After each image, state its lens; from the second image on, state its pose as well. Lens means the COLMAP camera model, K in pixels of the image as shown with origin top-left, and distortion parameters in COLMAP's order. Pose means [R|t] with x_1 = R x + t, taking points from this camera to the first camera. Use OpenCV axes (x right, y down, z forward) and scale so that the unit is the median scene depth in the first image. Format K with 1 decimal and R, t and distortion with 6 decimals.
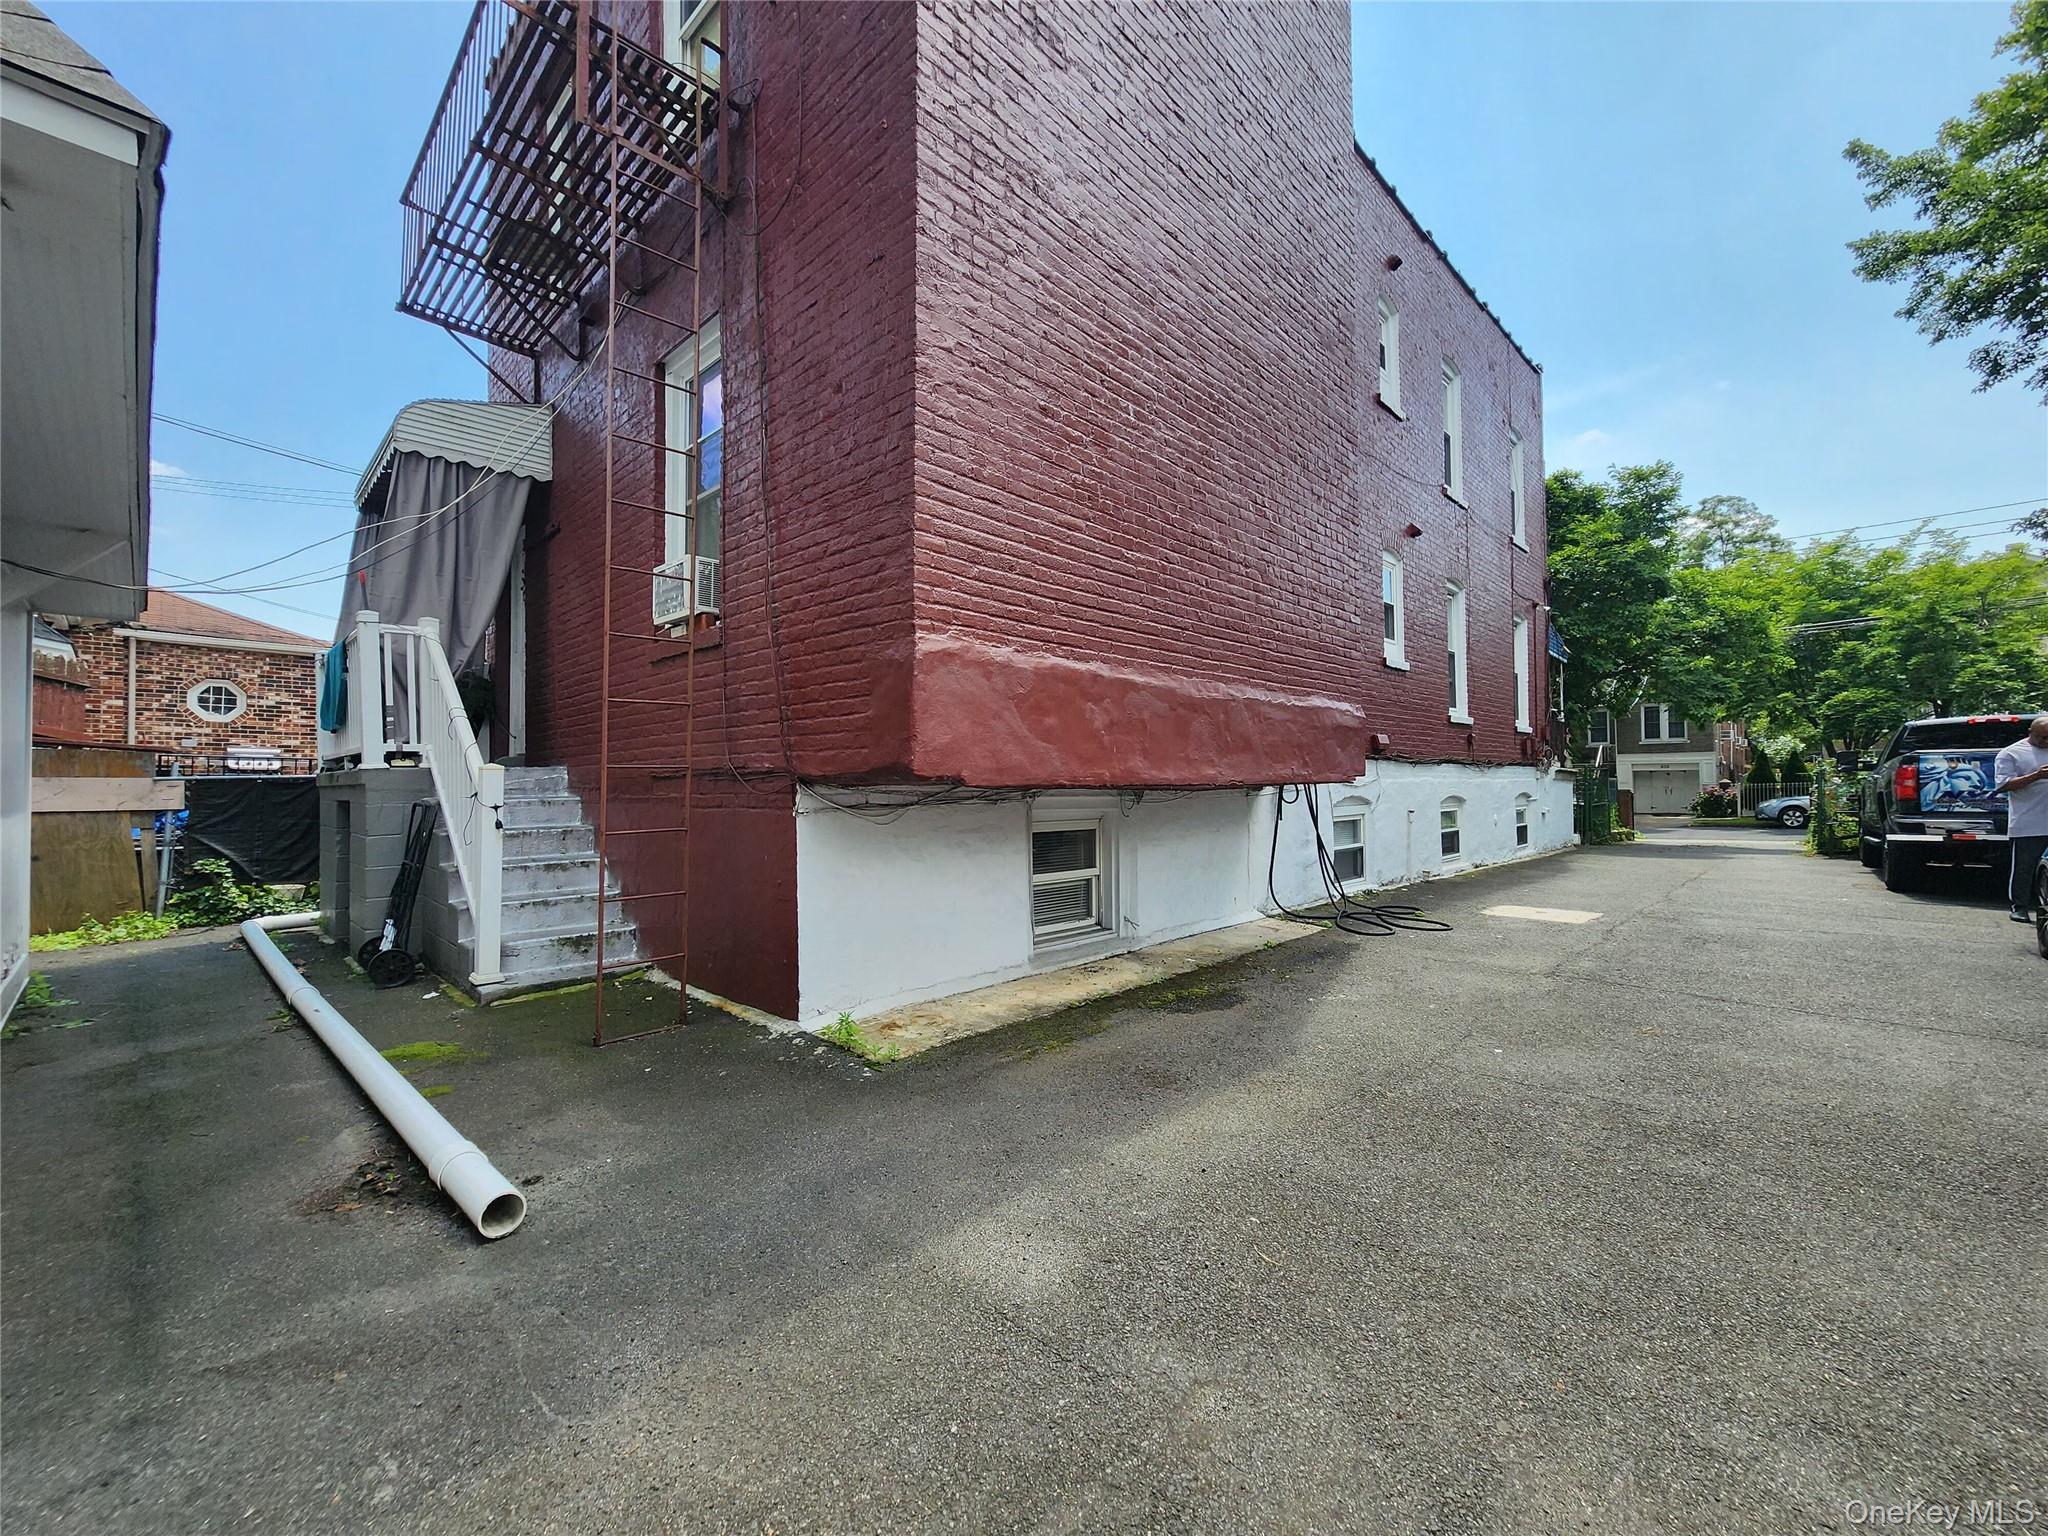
lens RADIAL K [[841.3, 0, 1027.1], [0, 841.3, 767.9], [0, 0, 1]] dist [0.003814, -0.000477]
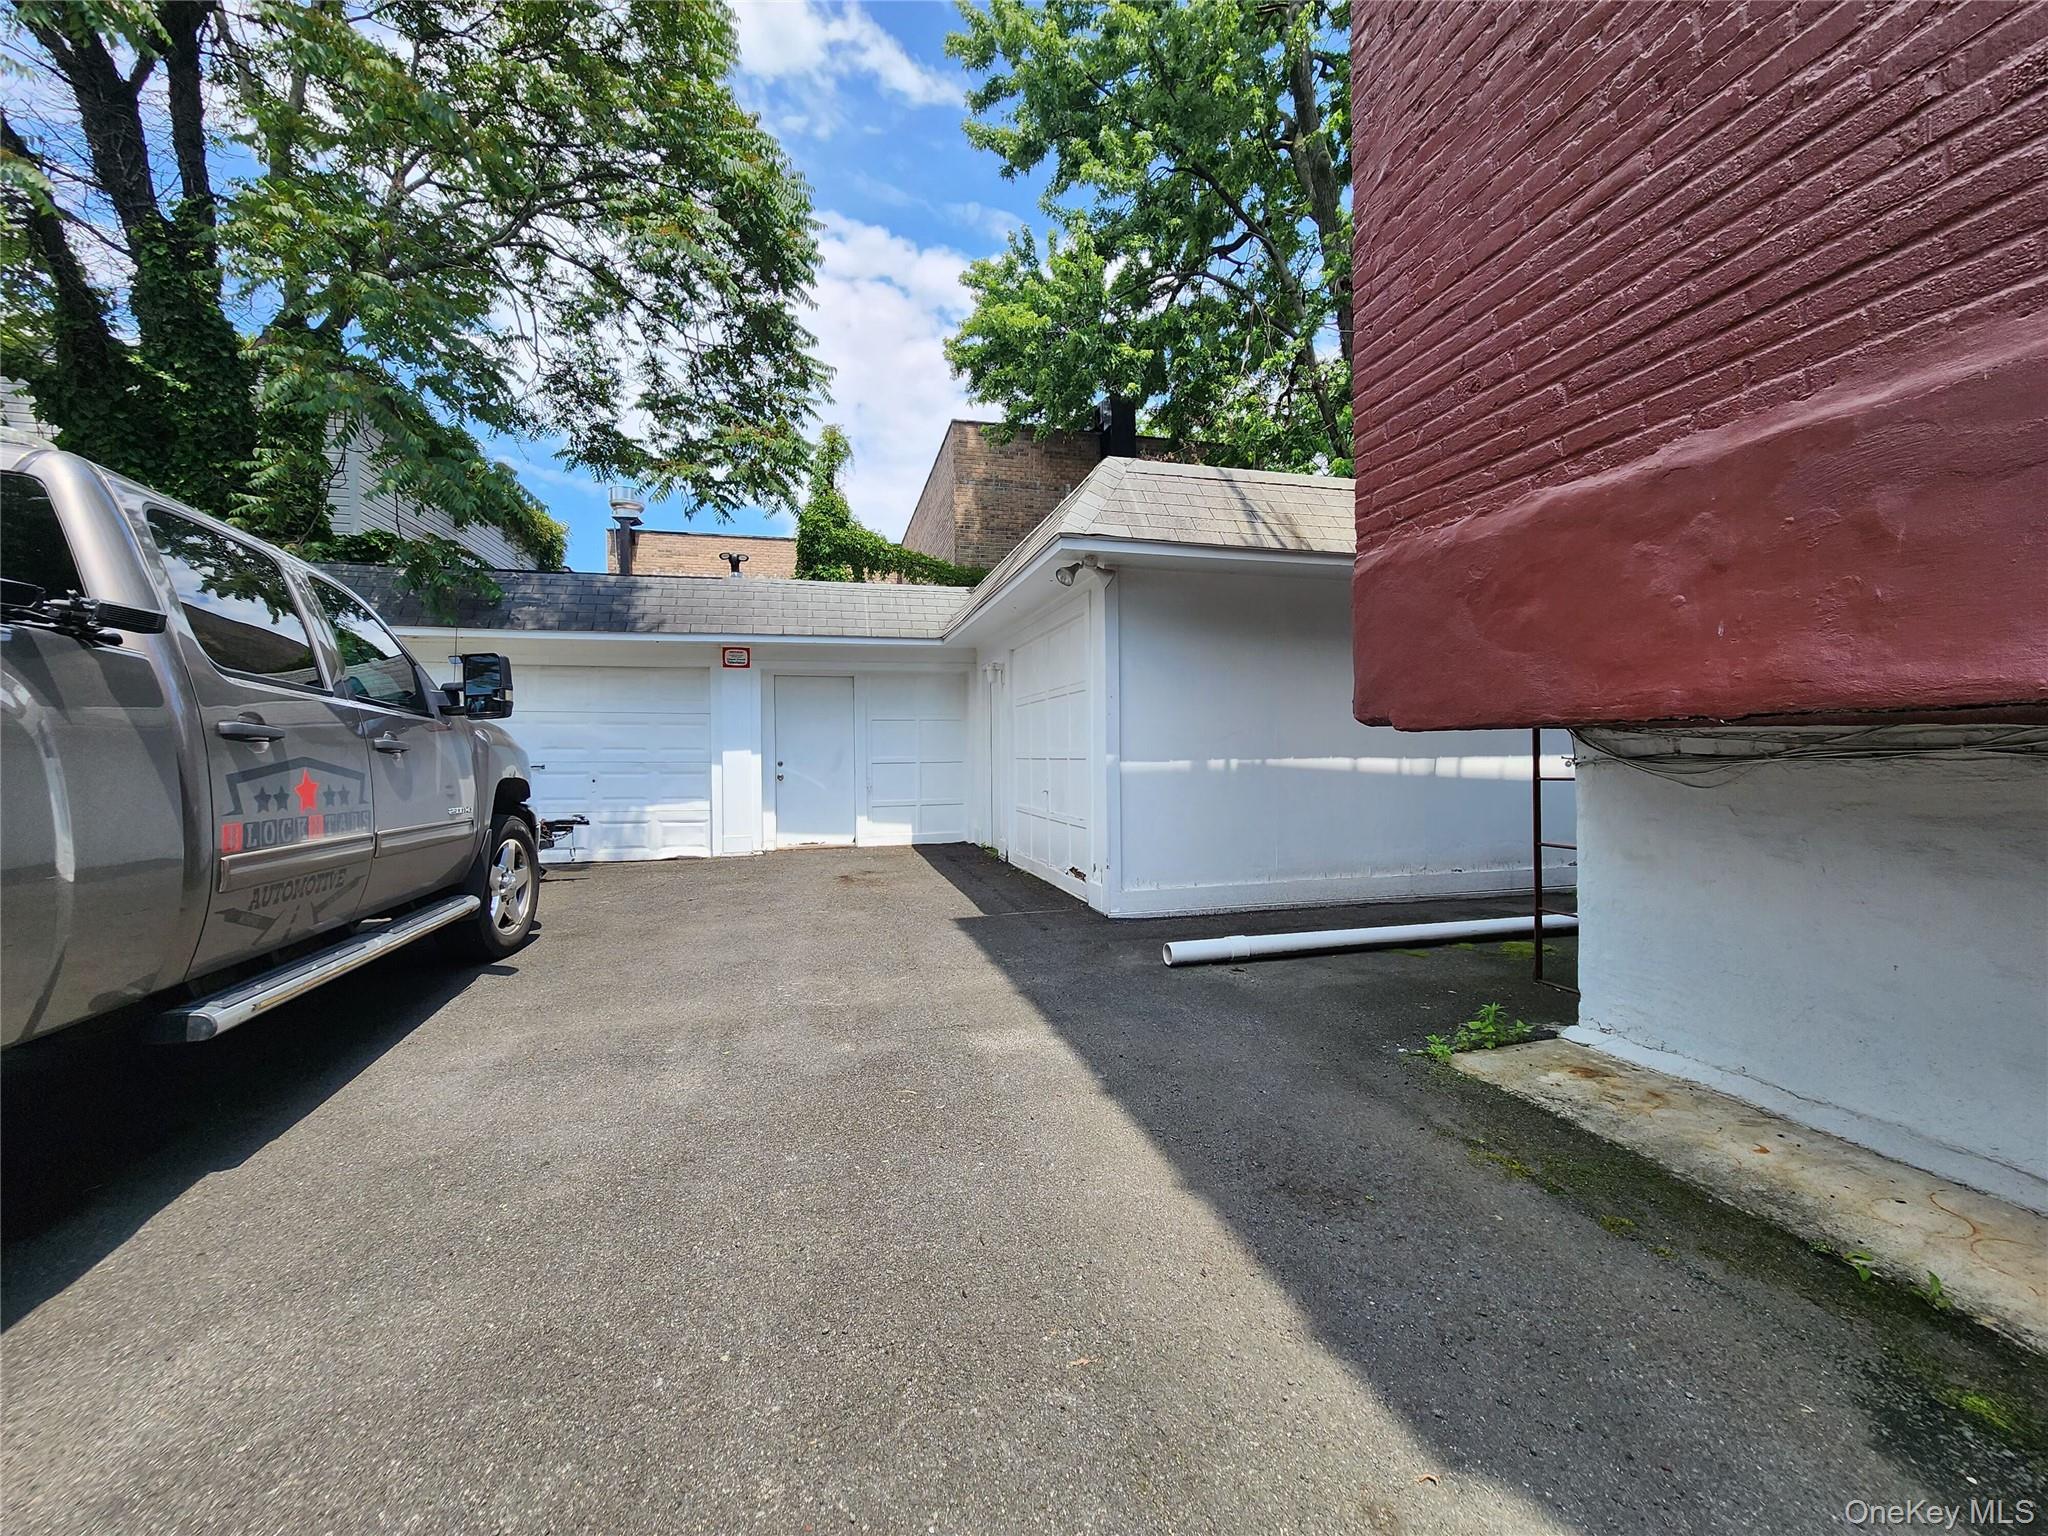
lens RADIAL K [[841.3, 0, 1027.8], [0, 841.3, 765.0], [0, 0, 1]] dist [0.003814, -0.000477]
pose [[-0.529474, 0.024153, -0.847982, 0.313016], [0.031588, 0.999463, 0.008744, 0.014875], [0.847738, -0.022157, -0.529953, 0.457975]]
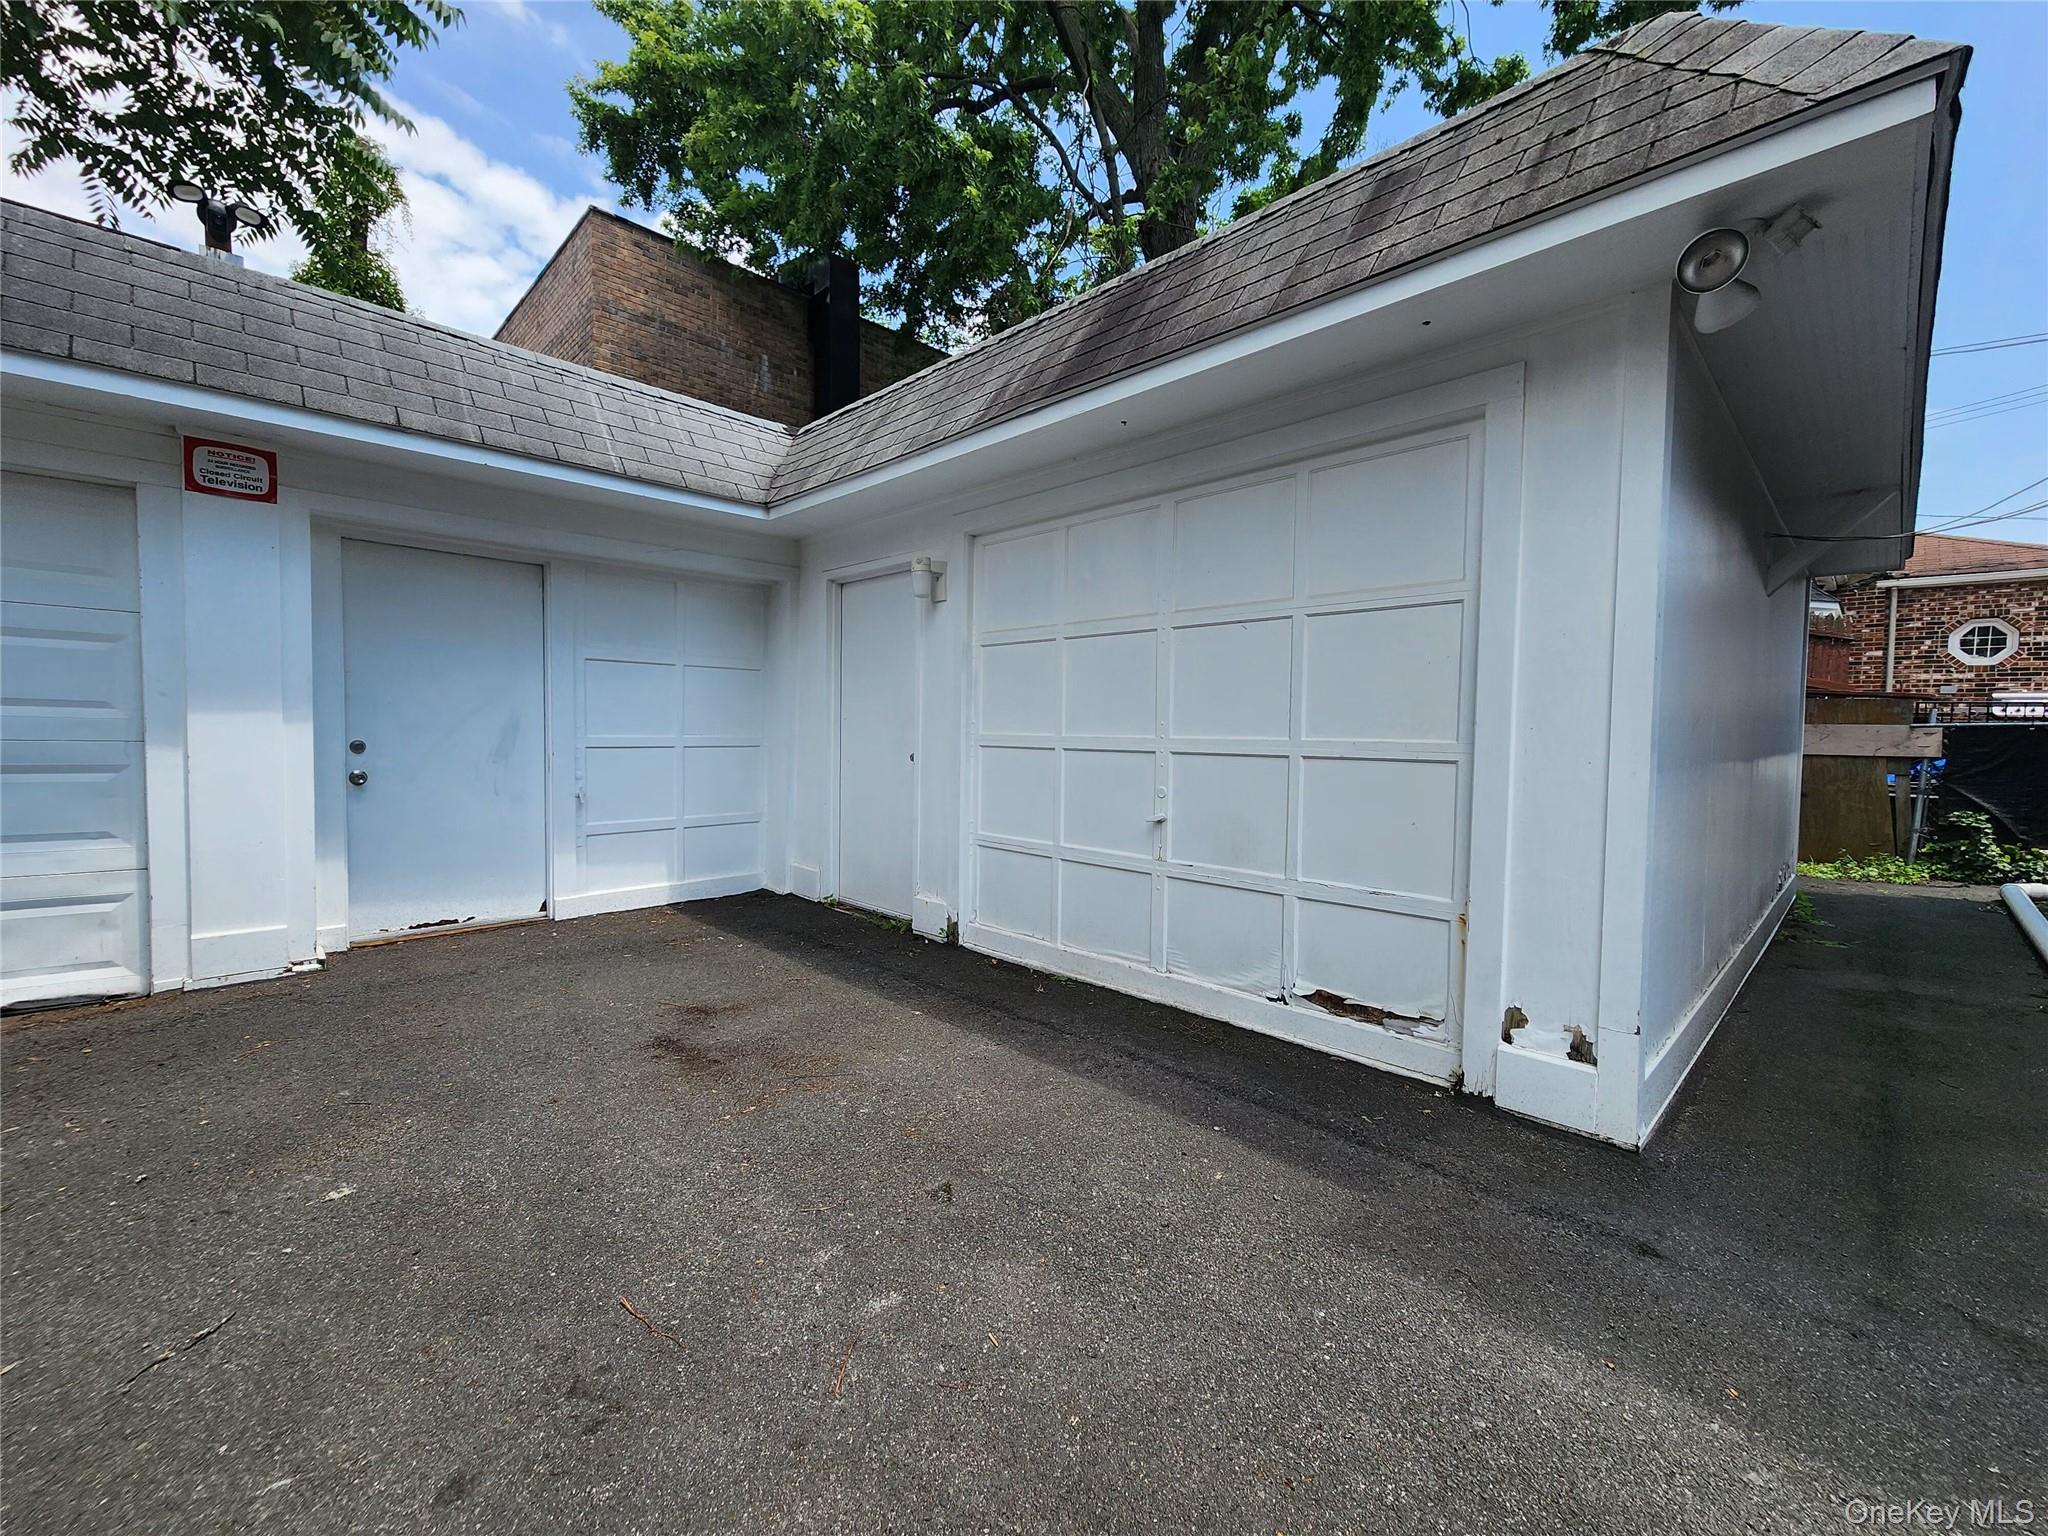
lens RADIAL K [[841.3, 0, 1026.2], [0, 841.3, 765.4], [0, 0, 1]] dist [0.003814, -0.000477]
pose [[-0.038521, 0.049709, -0.998021, 0.007596], [0.007800, 0.998746, 0.049444, 0.002654], [0.999227, -0.005880, -0.038861, -0.009961]]
